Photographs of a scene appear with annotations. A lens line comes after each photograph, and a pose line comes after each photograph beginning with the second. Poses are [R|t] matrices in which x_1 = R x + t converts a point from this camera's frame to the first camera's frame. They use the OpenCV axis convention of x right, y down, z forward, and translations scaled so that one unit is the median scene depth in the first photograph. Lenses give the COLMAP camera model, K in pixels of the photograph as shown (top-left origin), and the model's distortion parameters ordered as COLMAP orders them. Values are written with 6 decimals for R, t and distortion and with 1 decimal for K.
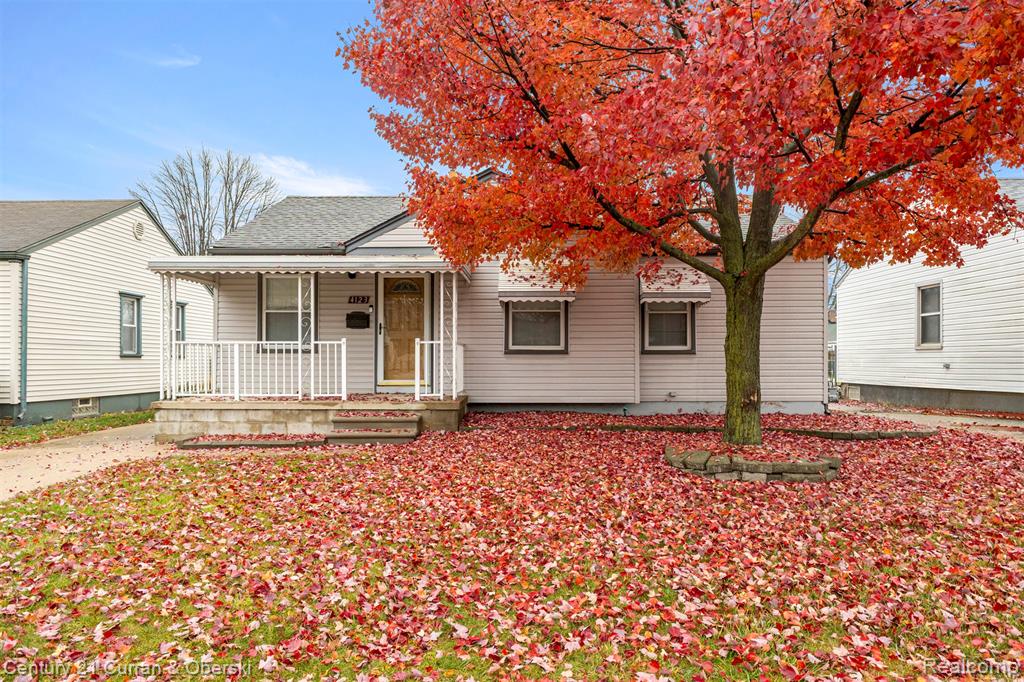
lens RADIAL K [[624.9, 0, 511.8], [0, 624.9, 343.9], [0, 0, 1]] dist [0.004769, 0.001179]
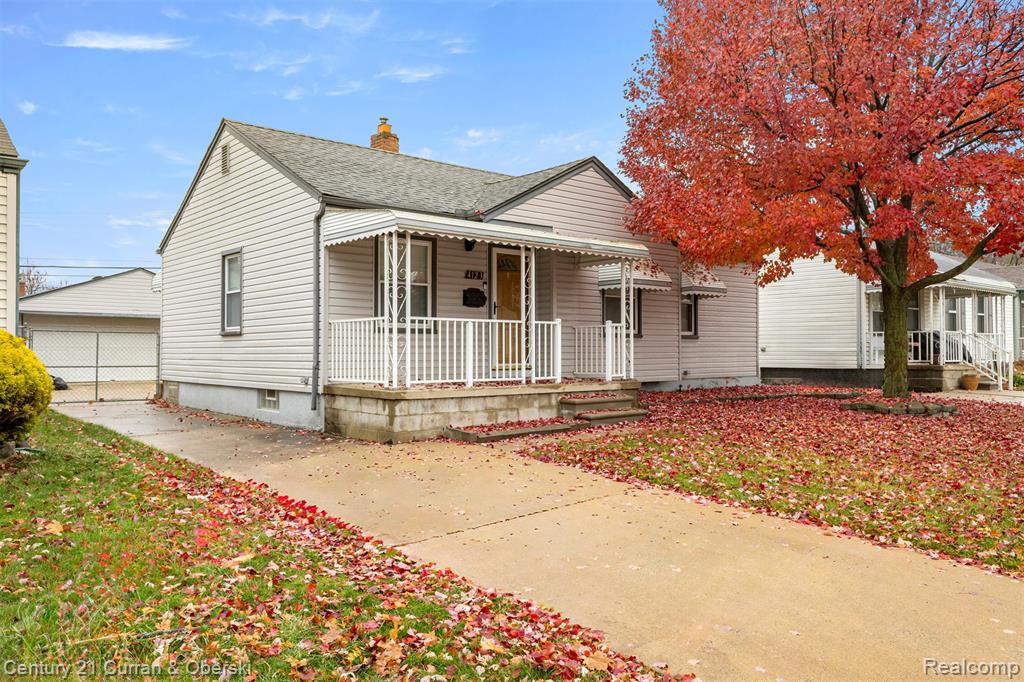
lens RADIAL K [[770.0, 0, 510.1], [0, 770.0, 336.0], [0, 0, 1]] dist [0.039702, -0.025835]
pose [[0.742870, 0.011893, 0.669330, -1.116606], [-0.018809, 0.999818, 0.003111, 0.015127], [-0.669172, -0.014901, 0.742959, 0.165804]]
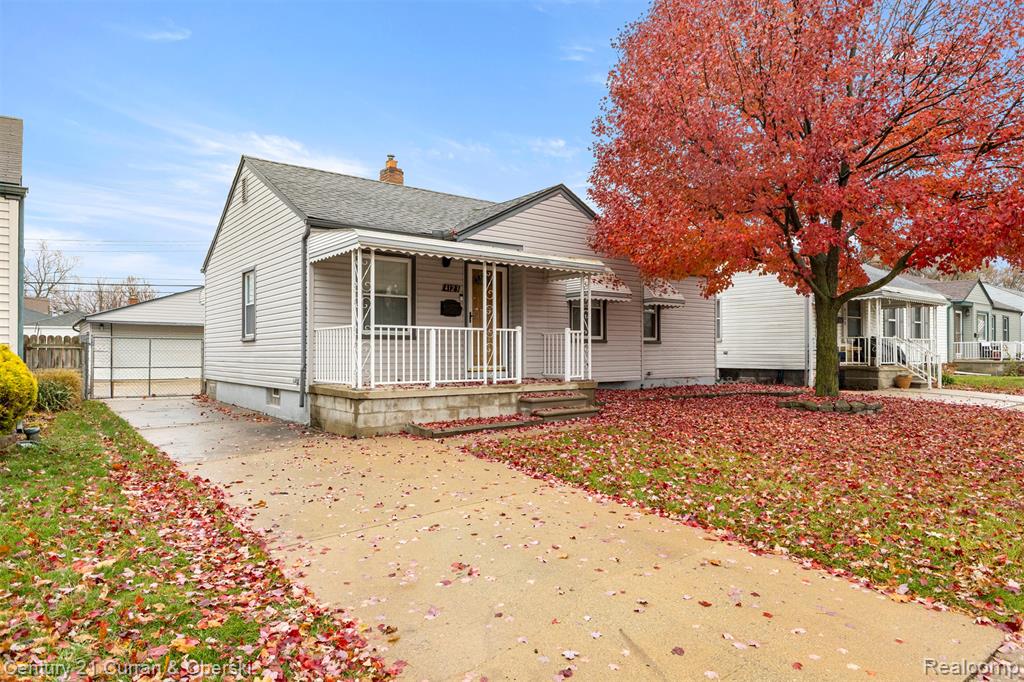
lens RADIAL K [[624.9, 0, 513.0], [0, 624.9, 348.0], [0, 0, 1]] dist [0.004769, 0.001179]
pose [[0.772318, 0.003892, 0.635224, -0.962884], [-0.017949, 0.999716, 0.015697, 0.011436], [-0.634982, -0.023524, 0.772168, 0.167446]]
